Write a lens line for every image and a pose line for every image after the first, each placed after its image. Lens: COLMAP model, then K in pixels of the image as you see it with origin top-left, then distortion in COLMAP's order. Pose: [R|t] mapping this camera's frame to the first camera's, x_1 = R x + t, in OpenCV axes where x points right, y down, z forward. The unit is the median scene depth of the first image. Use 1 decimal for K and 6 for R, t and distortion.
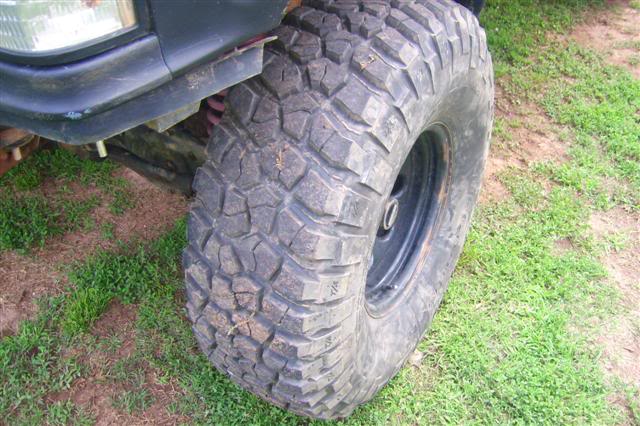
lens RADIAL K [[669.1, 0, 319.9], [0, 669.1, 212.6], [0, 0, 1]] dist [-0.129539, 0.000000]
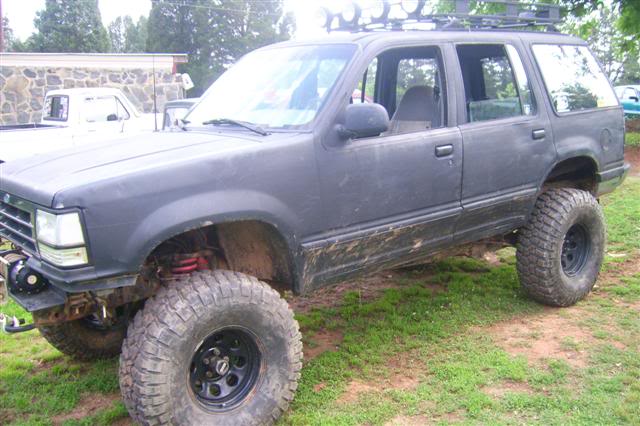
lens RADIAL K [[669.1, 0, 319.9], [0, 669.1, 213.6], [0, 0, 1]] dist [-0.129539, 0.000000]
pose [[0.936994, 0.005999, -0.349293, 1.600438], [-0.171649, 0.878742, -0.445364, 0.652208], [0.304267, 0.477260, 0.824406, -1.326843]]
